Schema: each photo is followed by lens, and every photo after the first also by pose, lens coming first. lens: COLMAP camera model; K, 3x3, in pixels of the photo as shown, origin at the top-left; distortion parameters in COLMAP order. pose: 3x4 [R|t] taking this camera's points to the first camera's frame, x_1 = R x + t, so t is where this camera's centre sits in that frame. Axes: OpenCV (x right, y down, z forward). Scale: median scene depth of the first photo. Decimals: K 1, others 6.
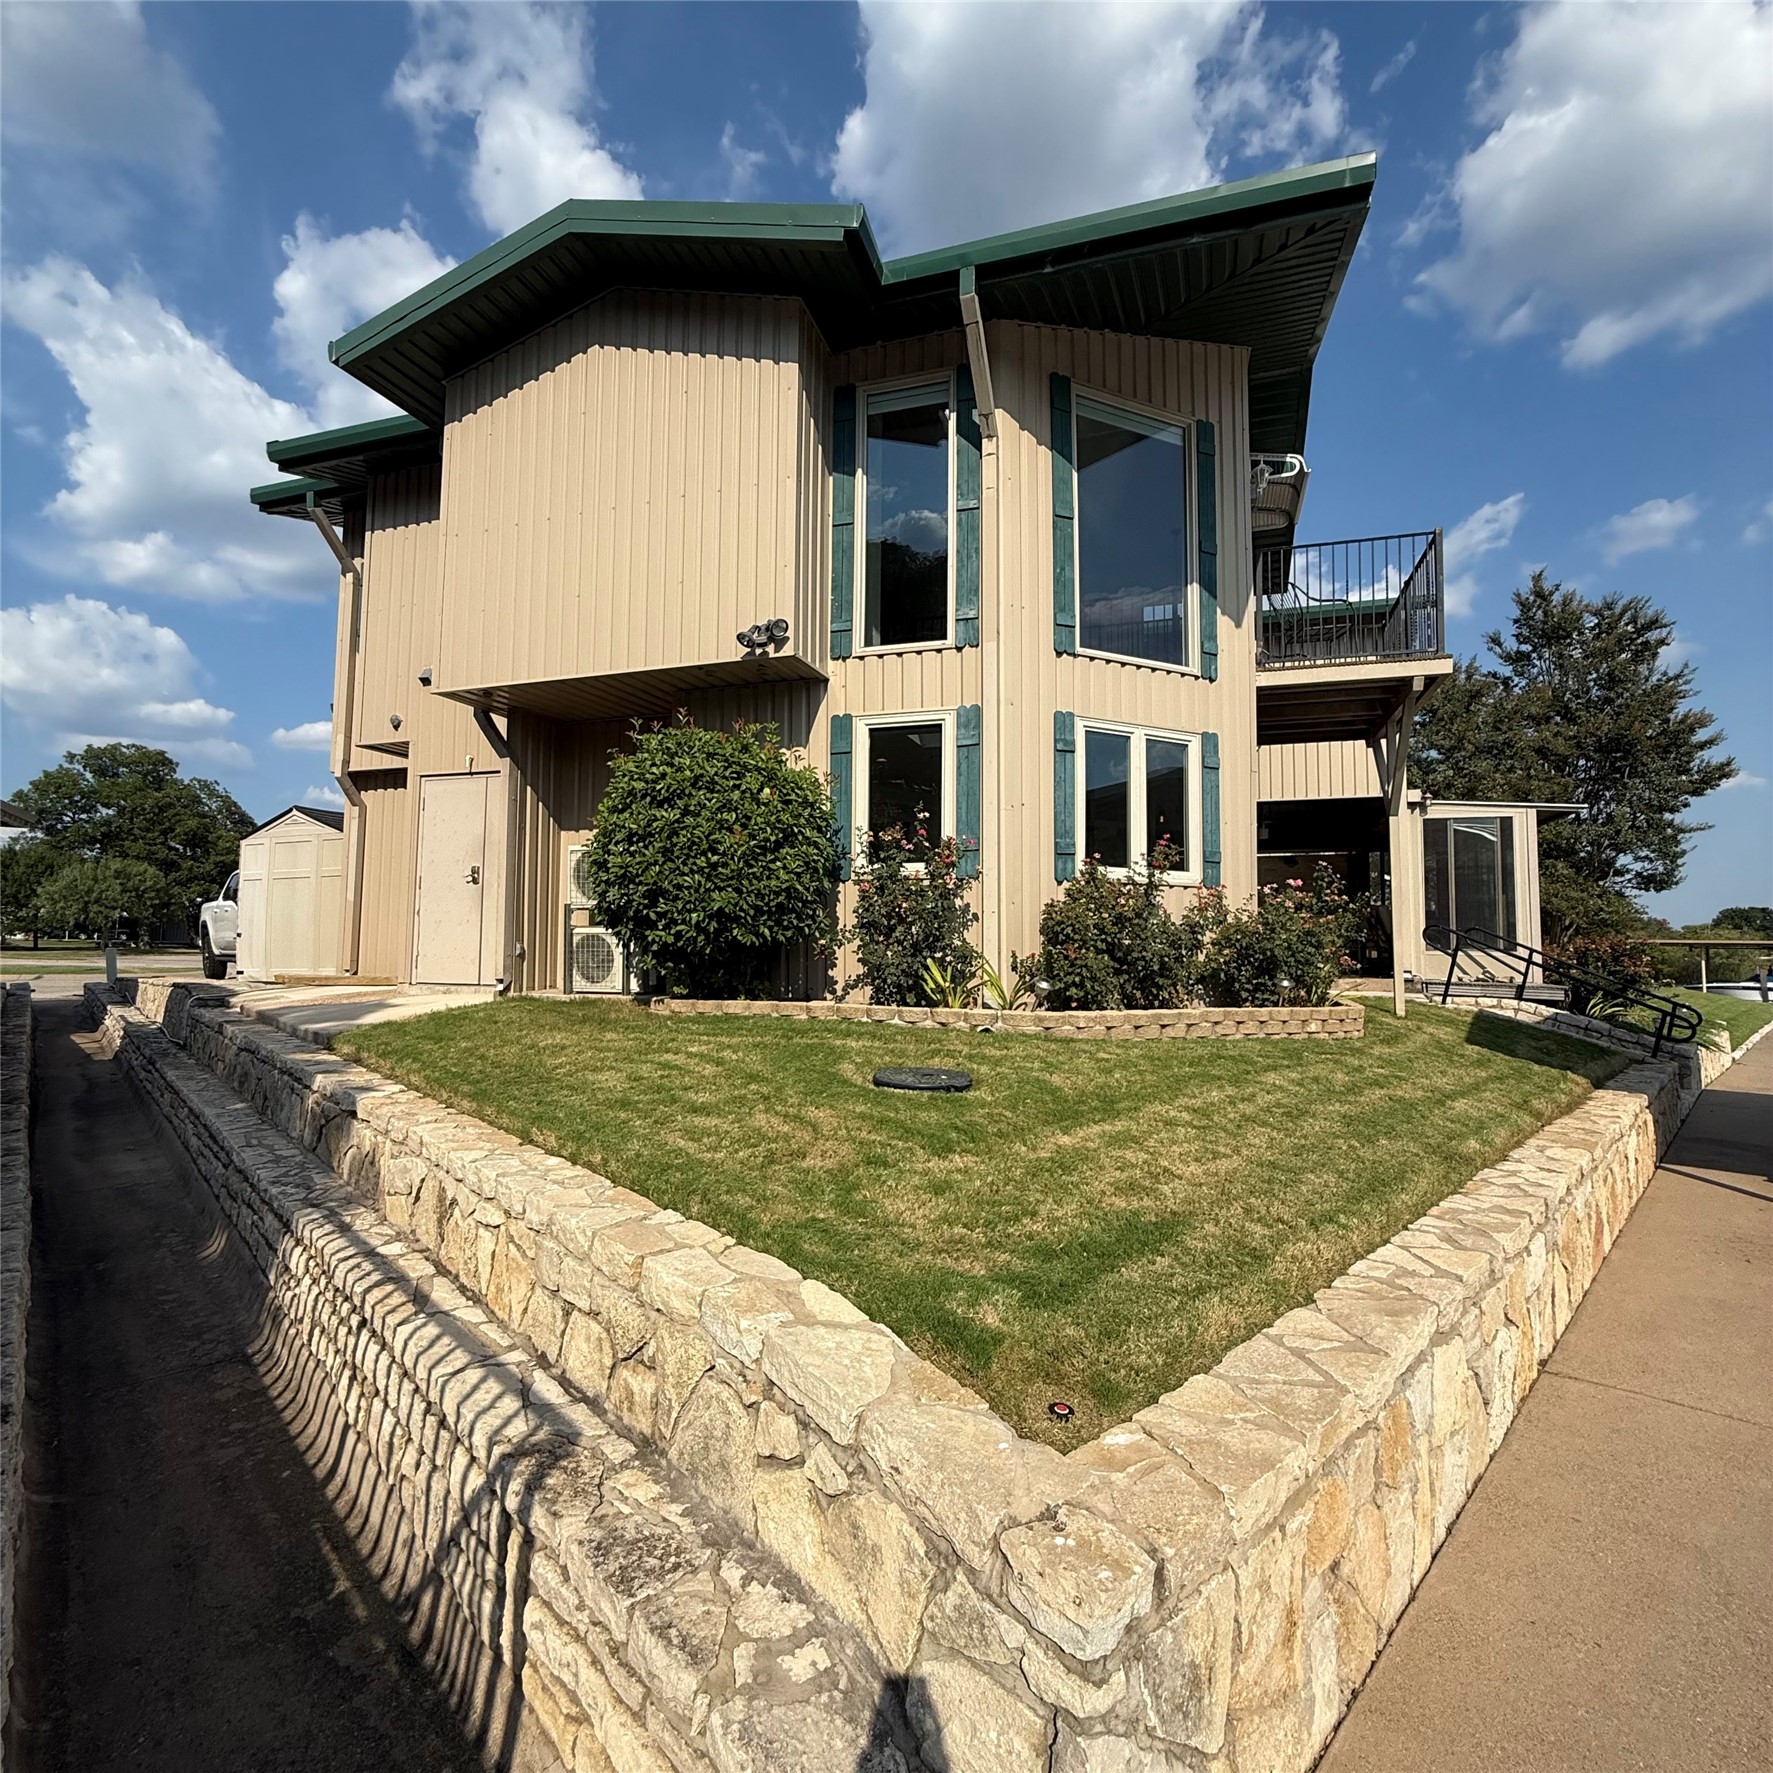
lens RADIAL K [[955.9, 0, 873.4], [0, 955.9, 883.8], [0, 0, 1]] dist [-0.000325, 0.000772]
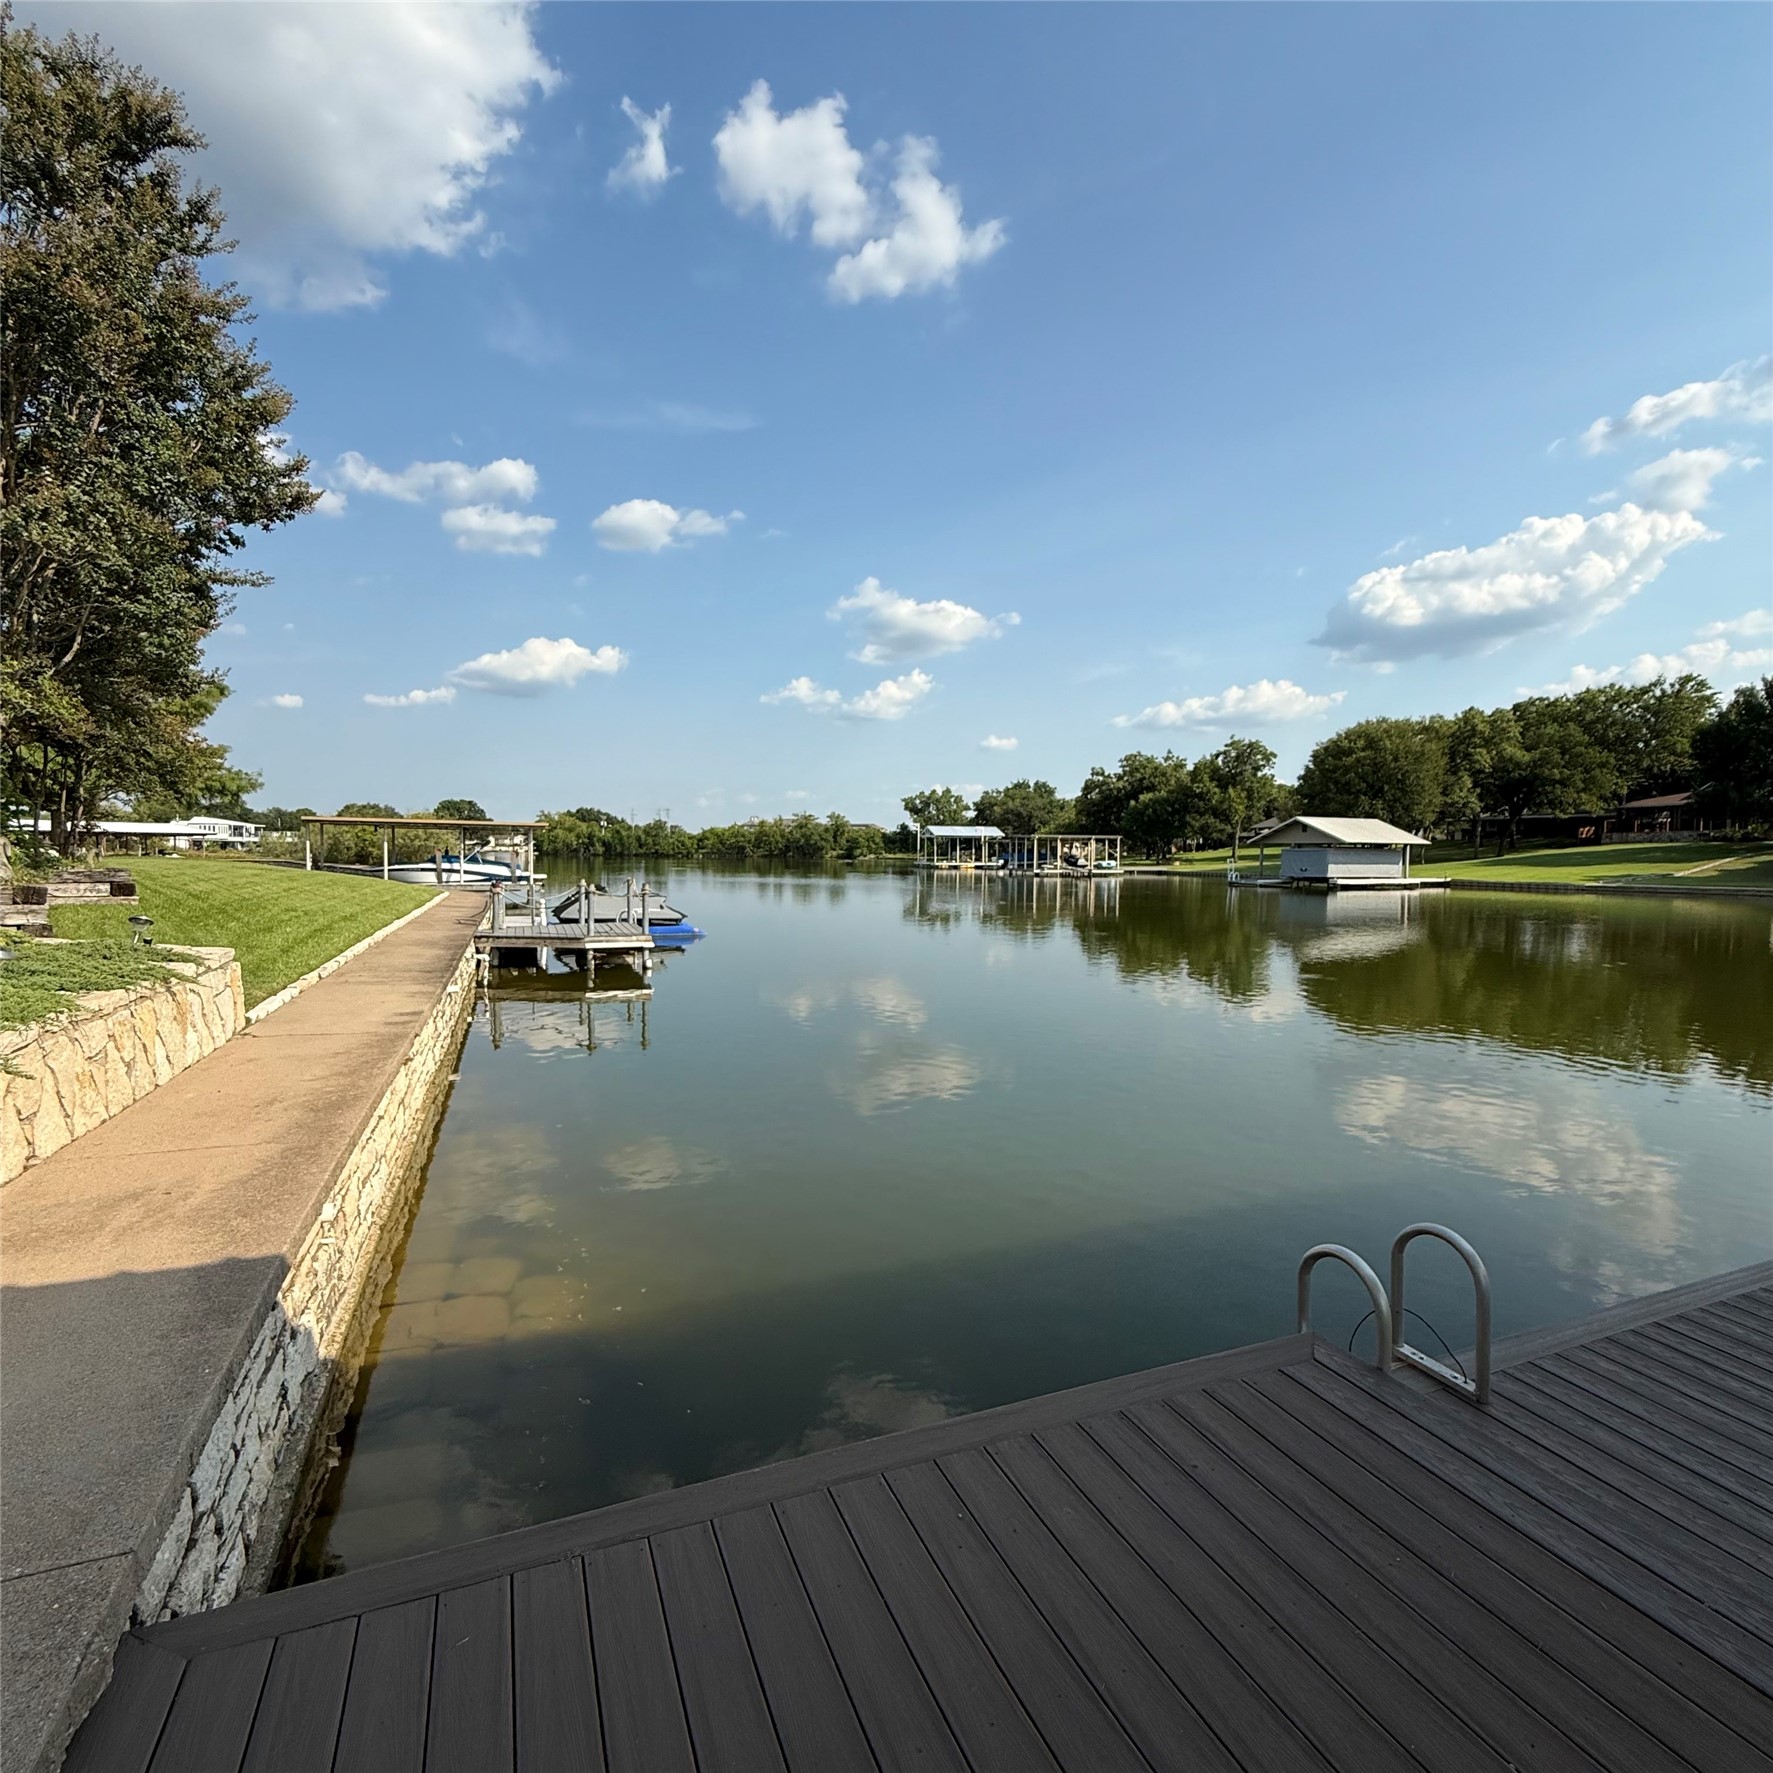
lens RADIAL K [[955.9, 0, 887.0], [0, 955.9, 887.3], [0, 0, 1]] dist [-0.000325, 0.000772]
pose [[0.404090, -0.041698, 0.913768, 1.200776], [-0.071127, 0.994504, 0.076836, 0.108184], [-0.911950, -0.096042, 0.398903, 1.042017]]
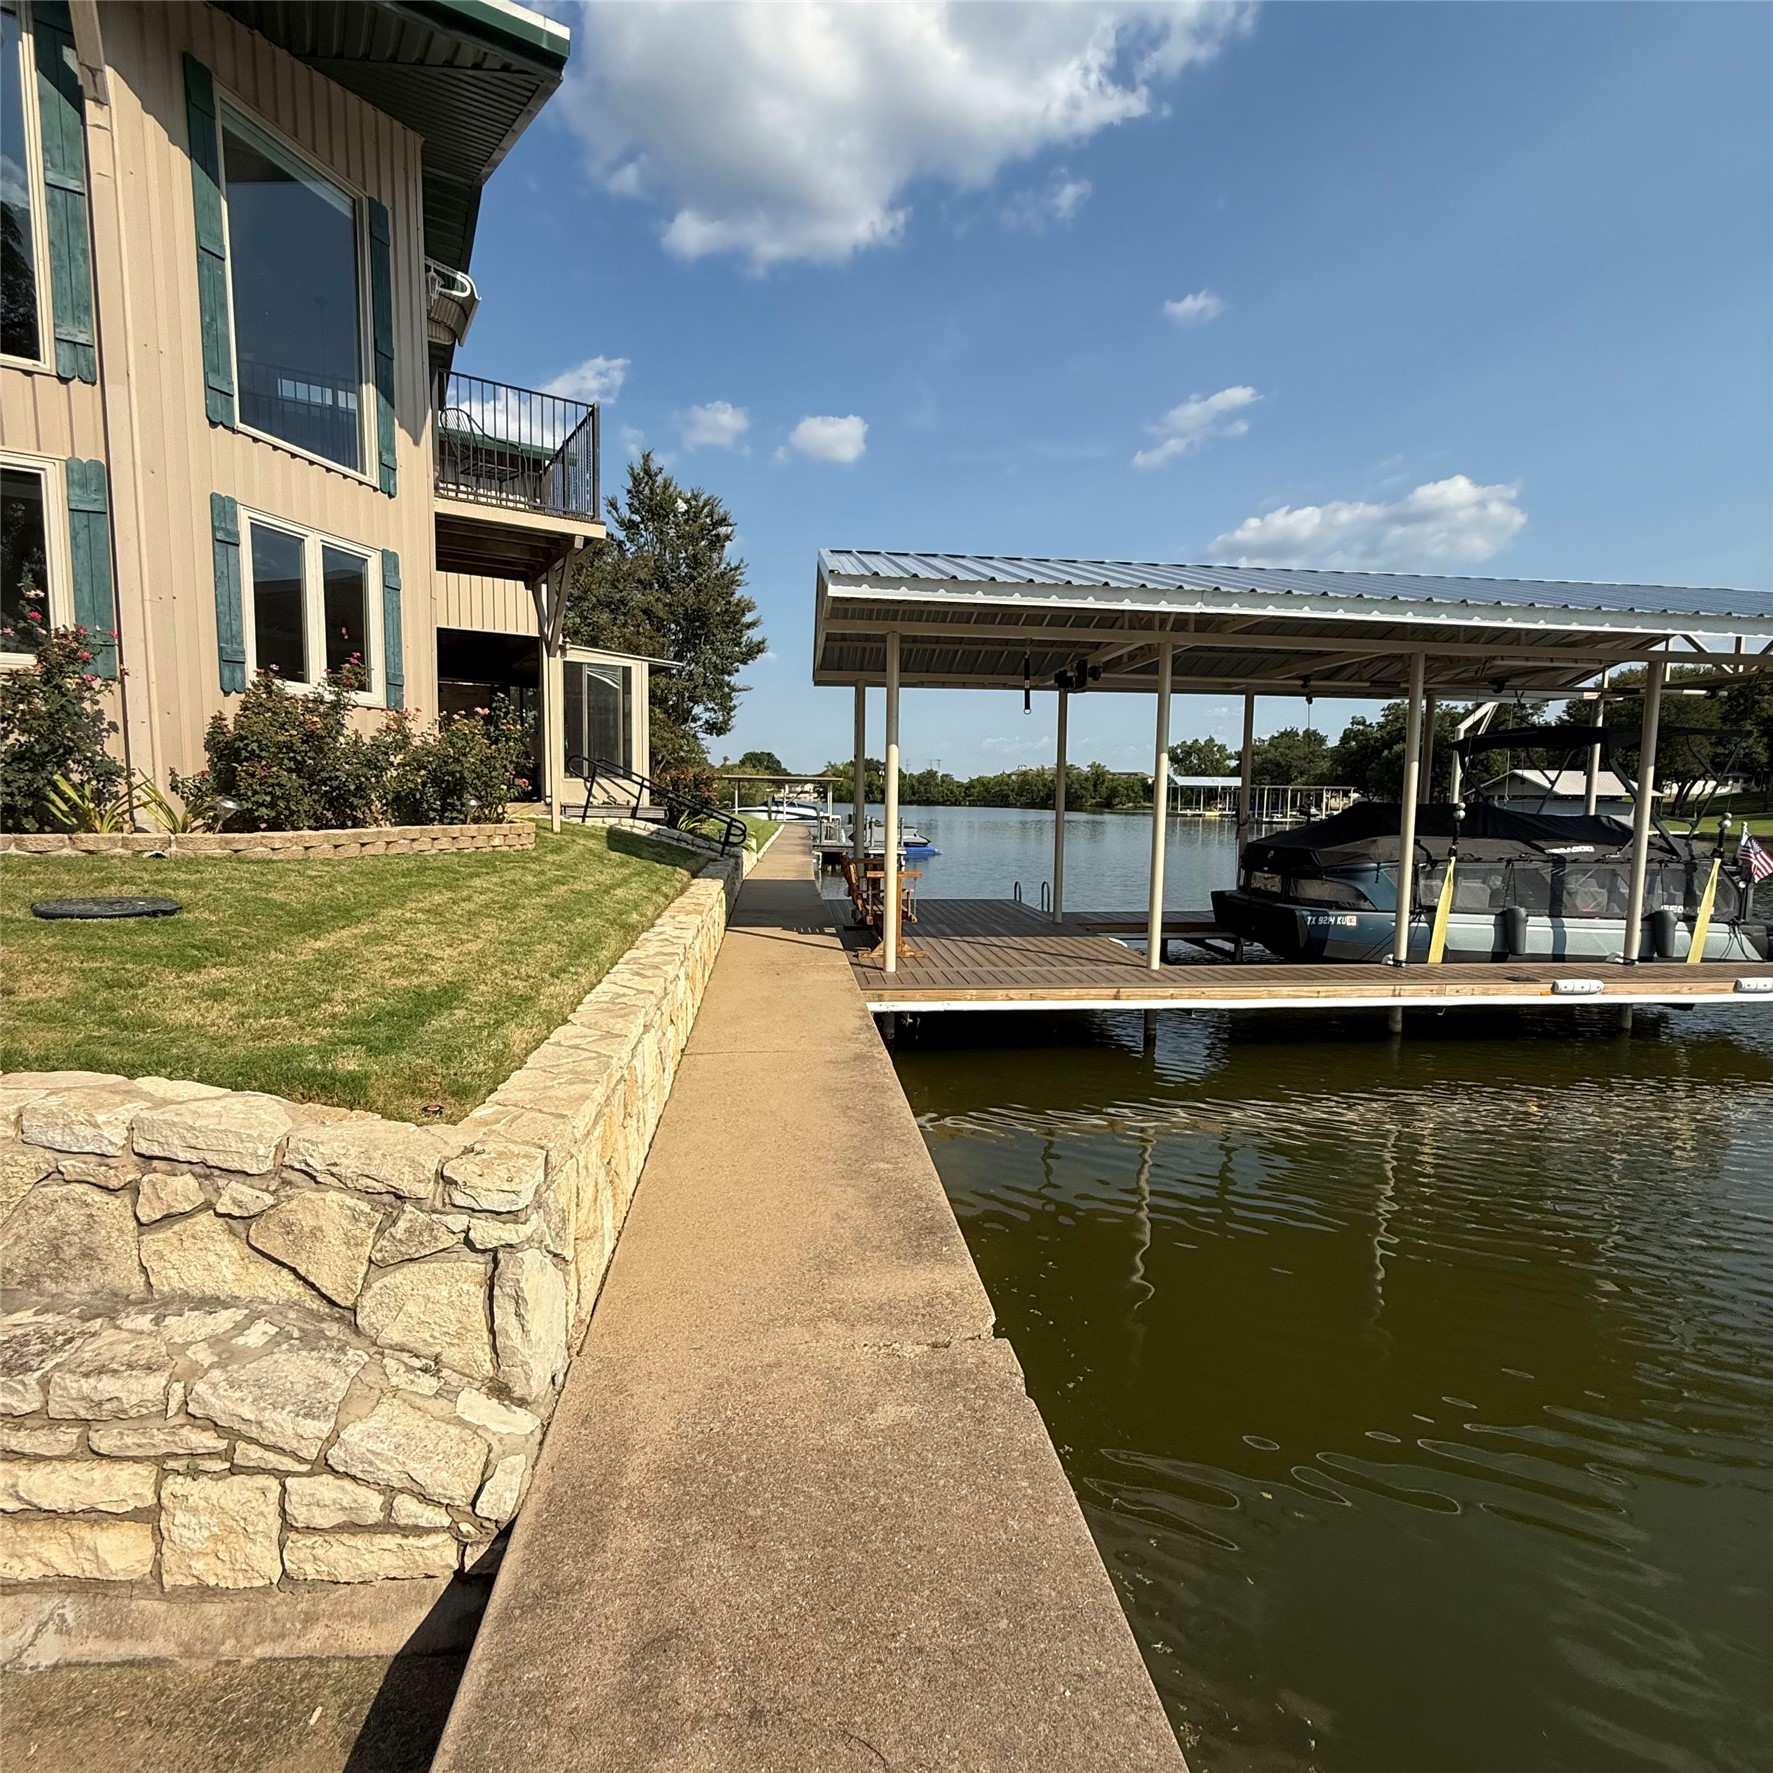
lens RADIAL K [[955.9, 0, 891.2], [0, 955.9, 895.0], [0, 0, 1]] dist [-0.000325, 0.000772]
pose [[0.638931, -0.080651, 0.765025, -0.112286], [-0.063828, 0.985502, 0.157202, 0.004683], [-0.766612, -0.149271, 0.624519, -0.075486]]
